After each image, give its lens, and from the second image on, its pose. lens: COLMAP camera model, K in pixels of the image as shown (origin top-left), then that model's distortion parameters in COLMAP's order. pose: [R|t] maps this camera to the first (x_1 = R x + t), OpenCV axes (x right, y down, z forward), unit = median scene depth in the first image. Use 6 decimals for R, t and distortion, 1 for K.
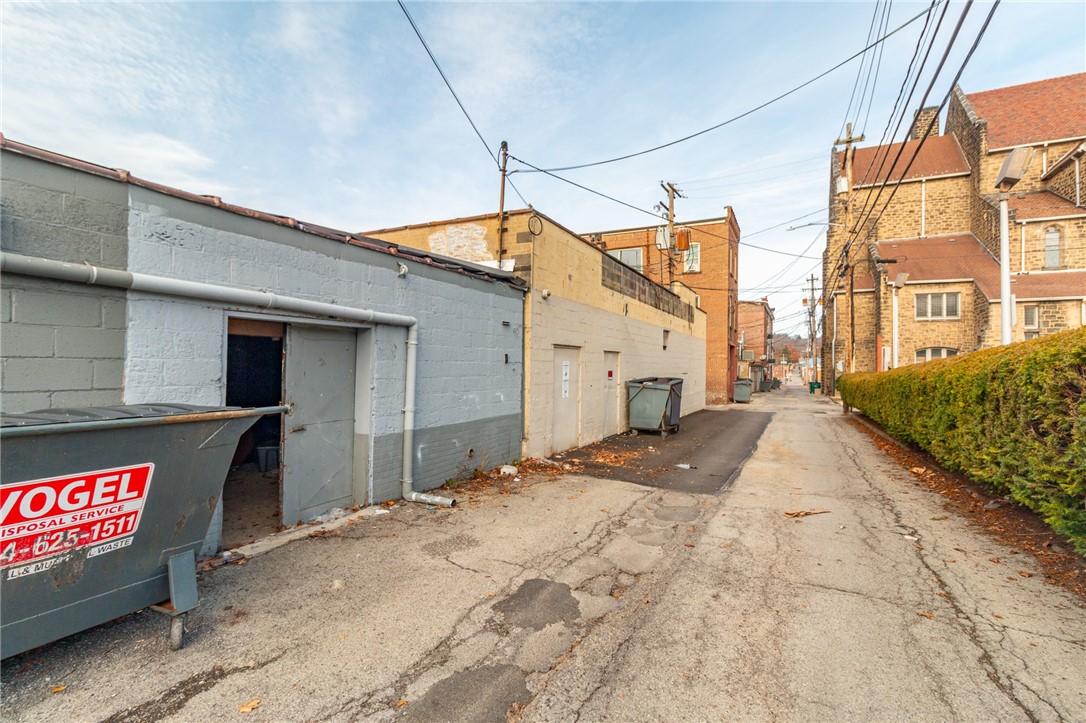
lens RADIAL K [[504.0, 0, 550.2], [0, 504.0, 354.4], [0, 0, 1]] dist [-0.000578, 0.000491]
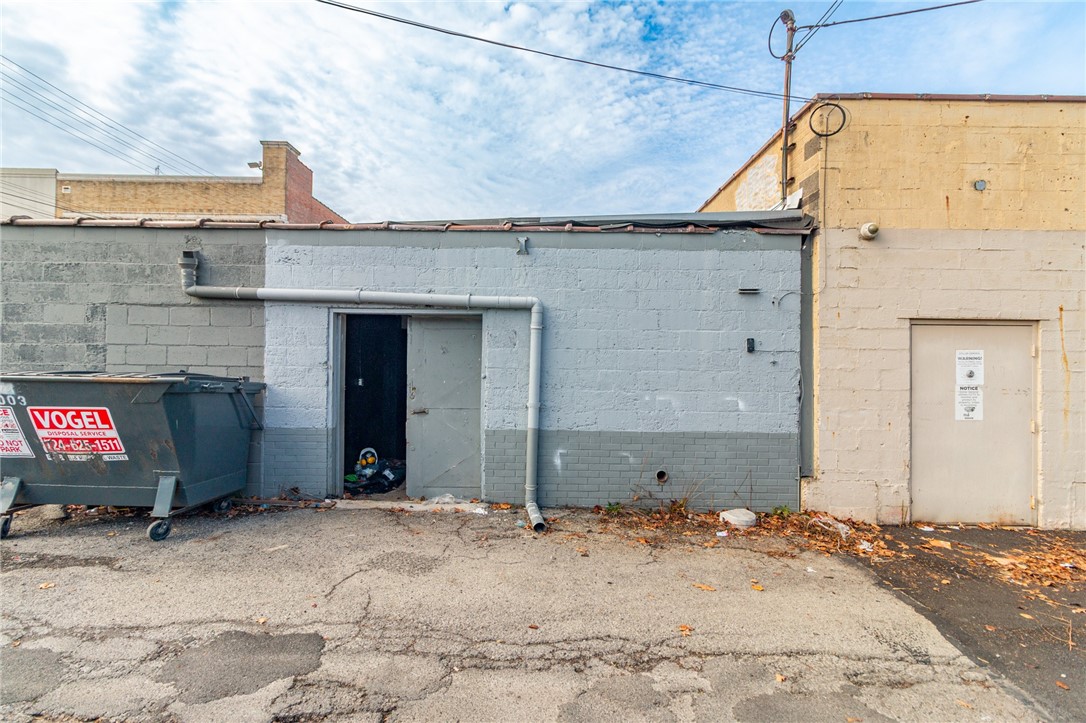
lens RADIAL K [[502.3, 0, 545.3], [0, 502.3, 353.2], [0, 0, 1]] dist [0.000505, 0.000378]
pose [[0.443153, -0.020495, -0.896212, 0.591265], [0.009157, 0.999790, -0.018336, 0.043672], [0.896399, -0.000081, 0.443248, 0.752228]]
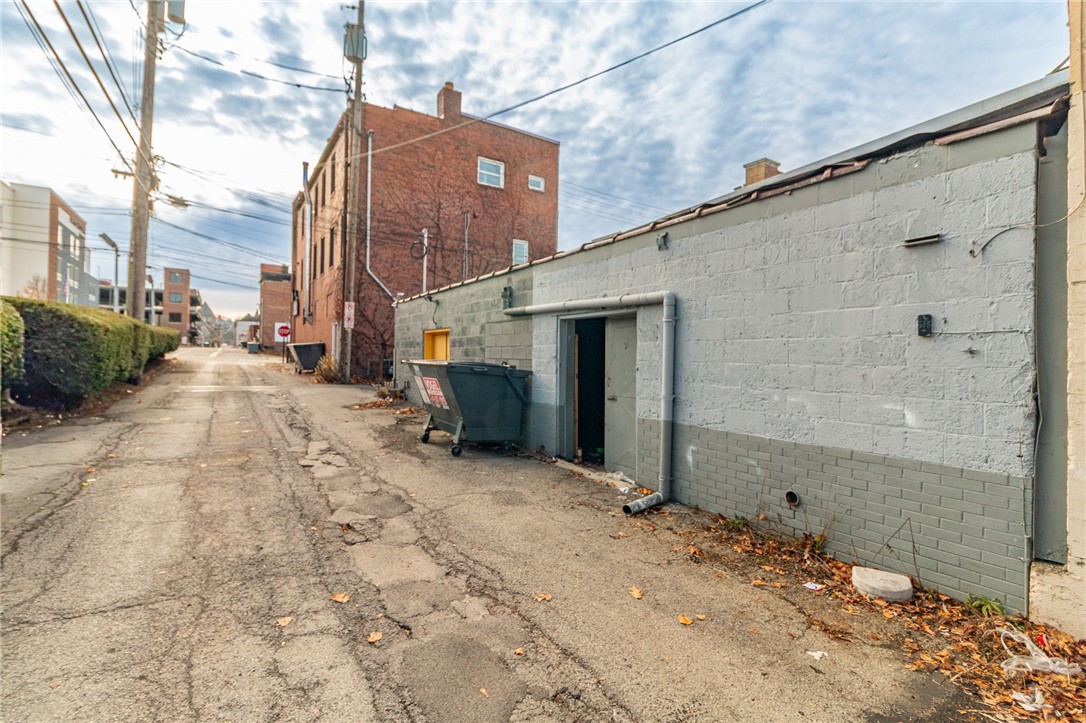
lens RADIAL K [[498.3, 0, 541.7], [0, 498.3, 354.9], [0, 0, 1]] dist [0.001382, 0.000259]
pose [[-0.519649, -0.029101, -0.853884, 0.670507], [-0.010581, 0.999562, -0.027626, 0.073708], [0.854314, -0.005321, -0.519730, 1.488684]]
